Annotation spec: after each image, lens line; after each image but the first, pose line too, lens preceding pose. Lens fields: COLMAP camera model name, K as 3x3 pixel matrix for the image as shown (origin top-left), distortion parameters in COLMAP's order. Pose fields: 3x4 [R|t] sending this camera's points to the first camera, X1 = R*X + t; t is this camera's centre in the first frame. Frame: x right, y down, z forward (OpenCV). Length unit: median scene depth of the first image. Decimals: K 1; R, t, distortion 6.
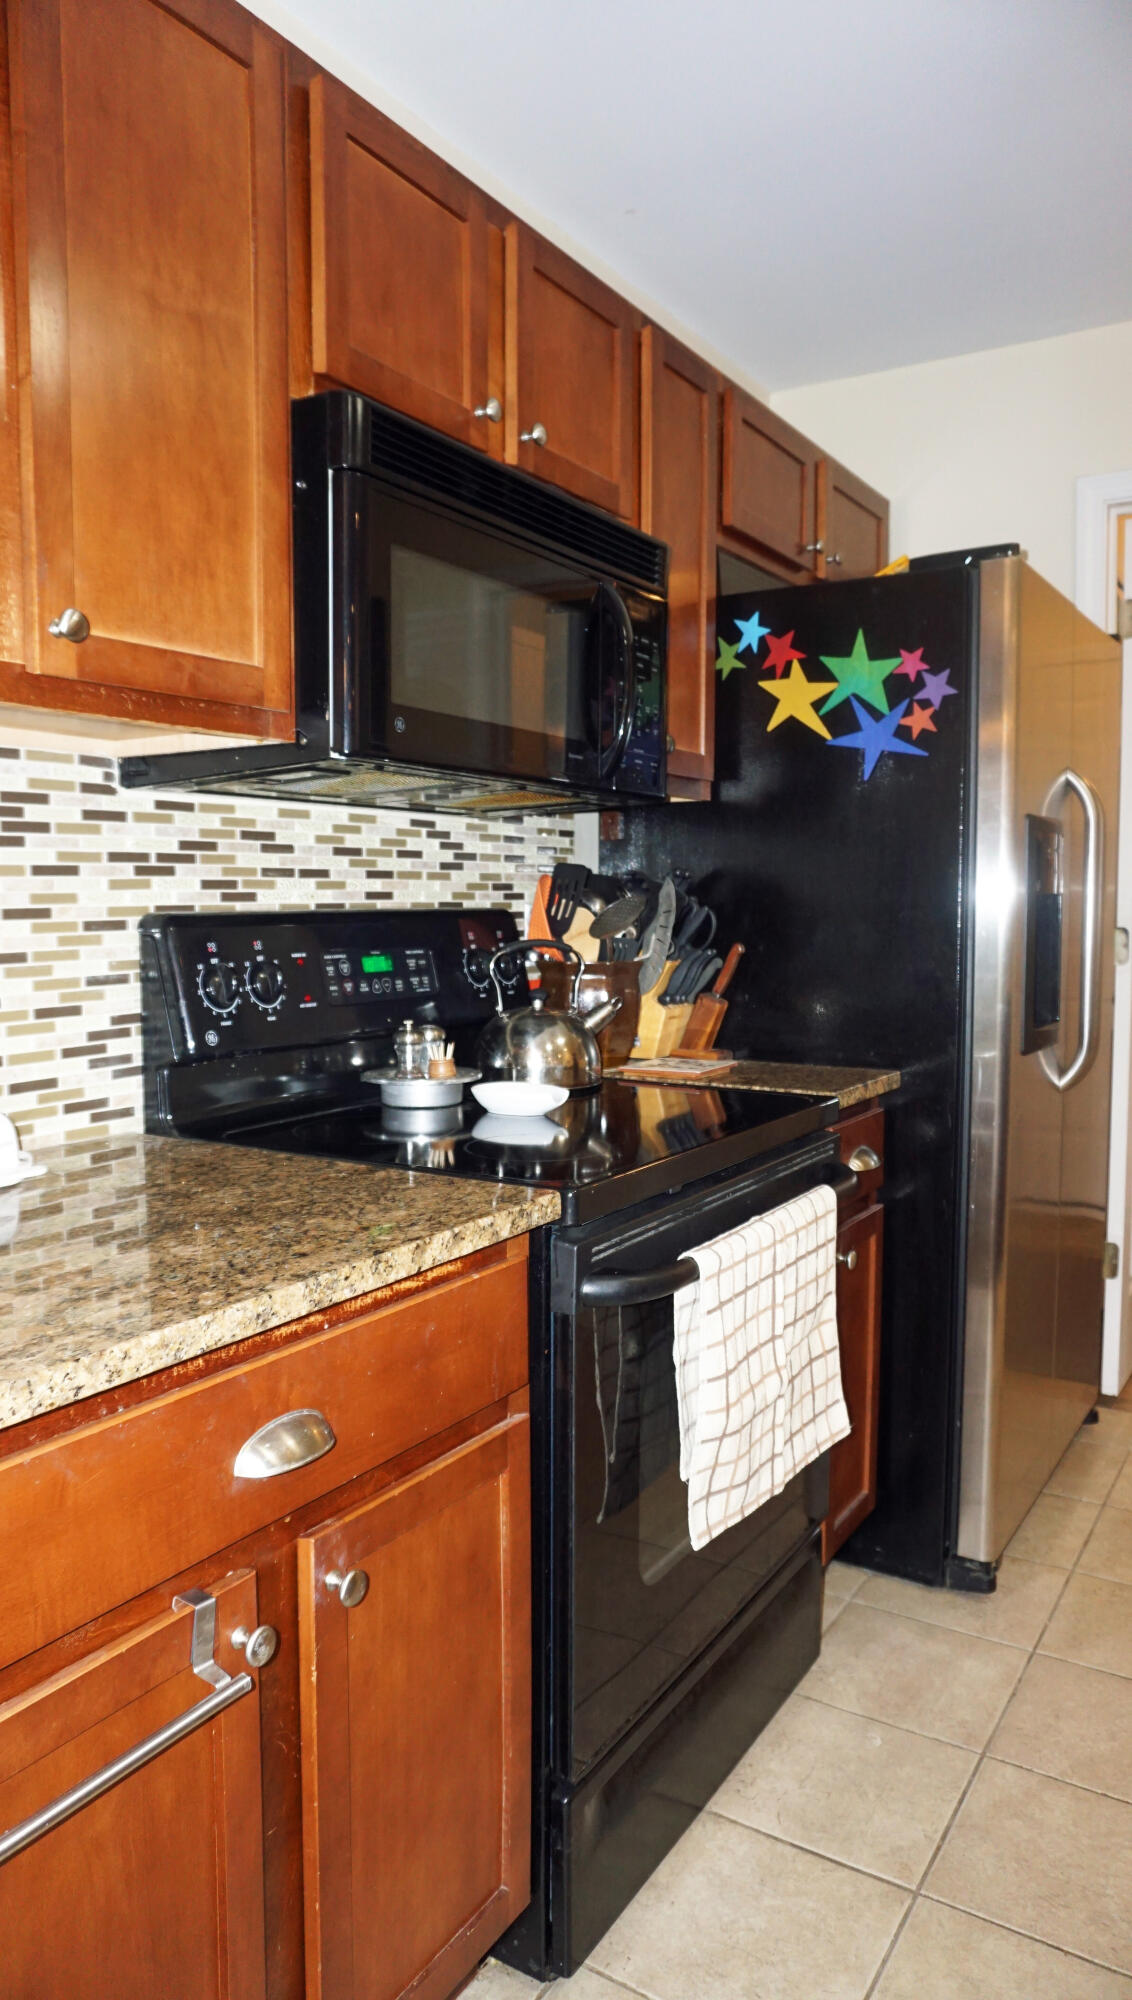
lens RADIAL K [[1325.5, 0, 566.0], [0, 1325.5, 1000.0], [0, 0, 1]] dist [-0.054709, 0.033834]
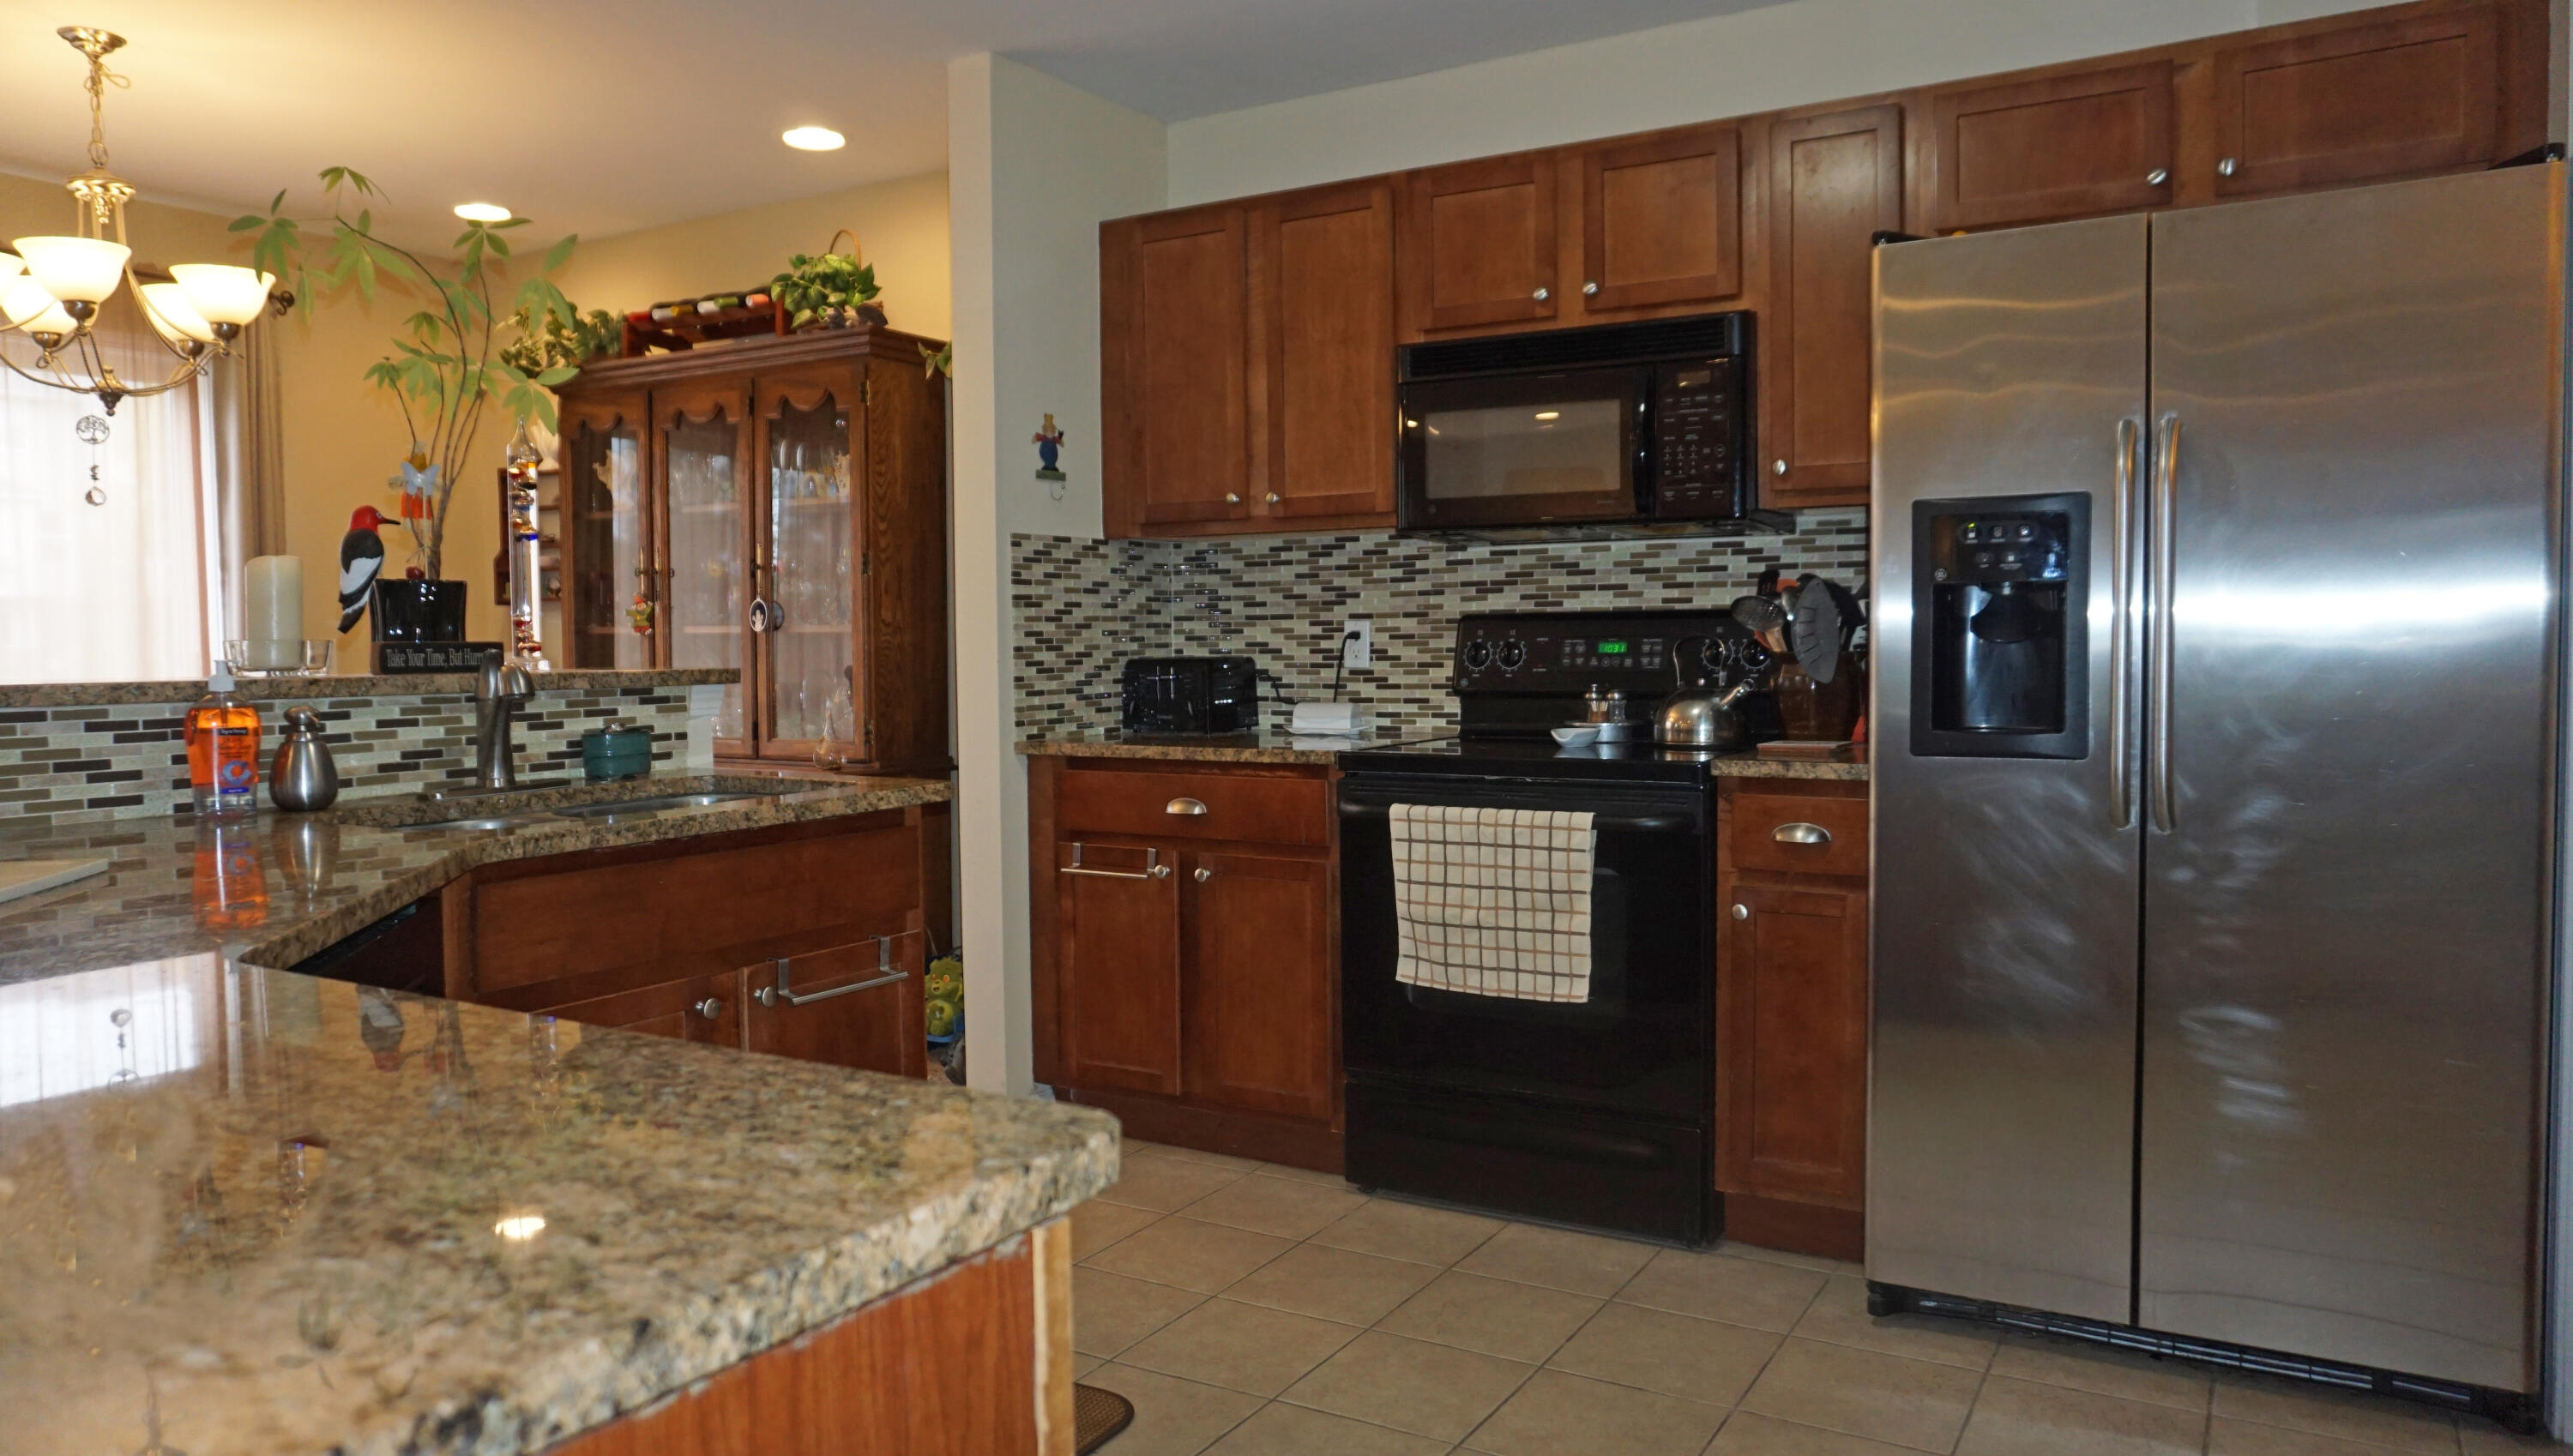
lens RADIAL K [[1705.0, 0, 1274.0], [0, 1705.0, 716.8], [0, 0, 1]] dist [-0.054709, 0.033834]
pose [[0.021545, 0.047041, -0.998661, 1.896580], [-0.064687, 0.996865, 0.045561, -0.012866], [0.997673, 0.063618, 0.024521, 0.627529]]
